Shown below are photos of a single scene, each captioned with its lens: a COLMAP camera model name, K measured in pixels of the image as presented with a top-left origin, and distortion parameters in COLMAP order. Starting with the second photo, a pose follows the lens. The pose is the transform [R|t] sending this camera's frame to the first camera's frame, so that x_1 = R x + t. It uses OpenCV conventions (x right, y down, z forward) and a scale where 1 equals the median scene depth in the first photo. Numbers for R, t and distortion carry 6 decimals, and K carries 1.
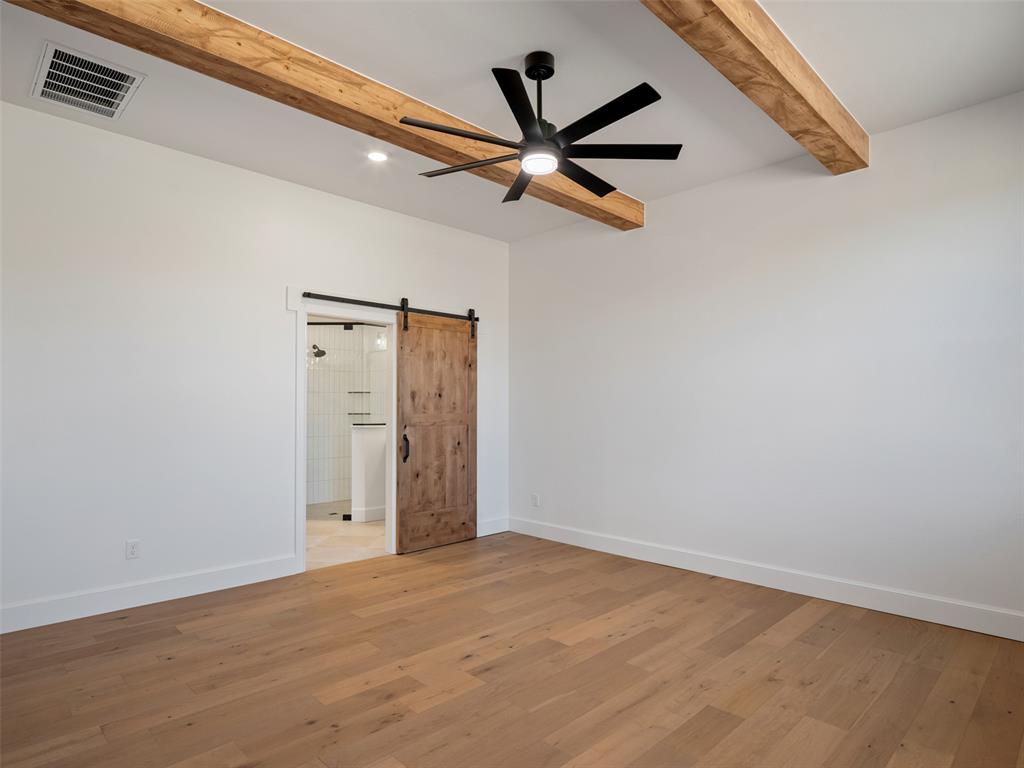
lens RADIAL K [[569.9, 0, 514.4], [0, 569.9, 403.6], [0, 0, 1]] dist [-0.005121, -0.001812]
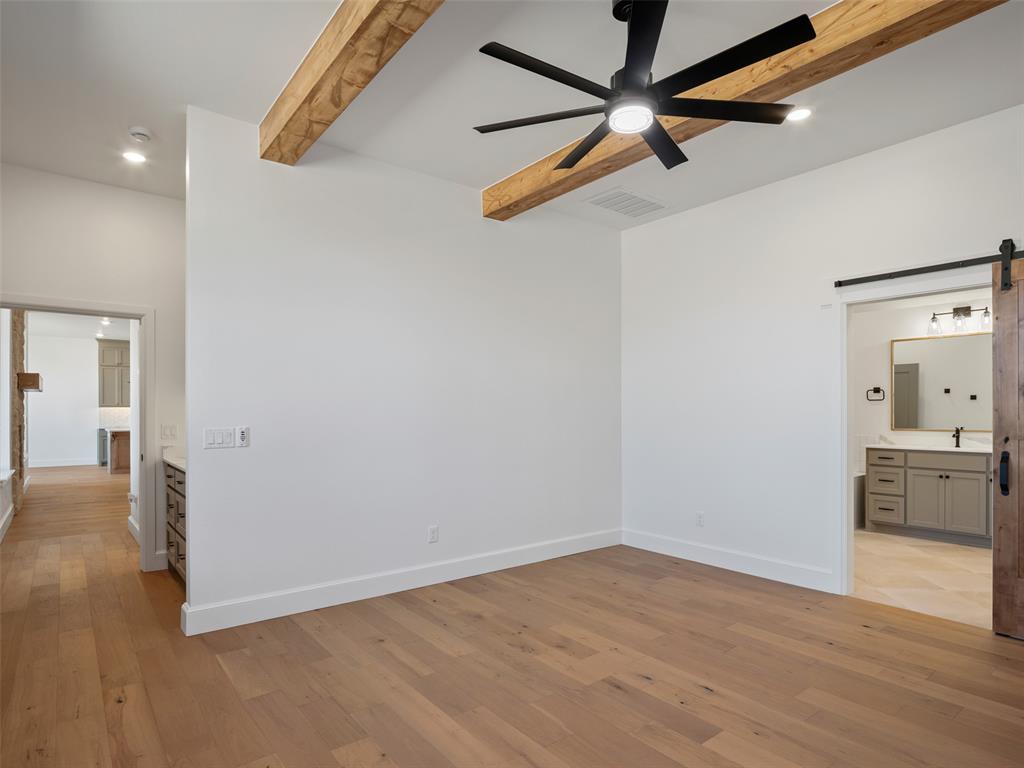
lens RADIAL K [[577.2, 0, 513.7], [0, 577.2, 412.2], [0, 0, 1]] dist [-0.004673, -0.001149]
pose [[-0.105361, -0.001729, -0.994432, 0.759570], [0.008526, 0.999960, -0.002642, 0.009477], [0.994397, -0.008757, -0.105343, 0.766472]]
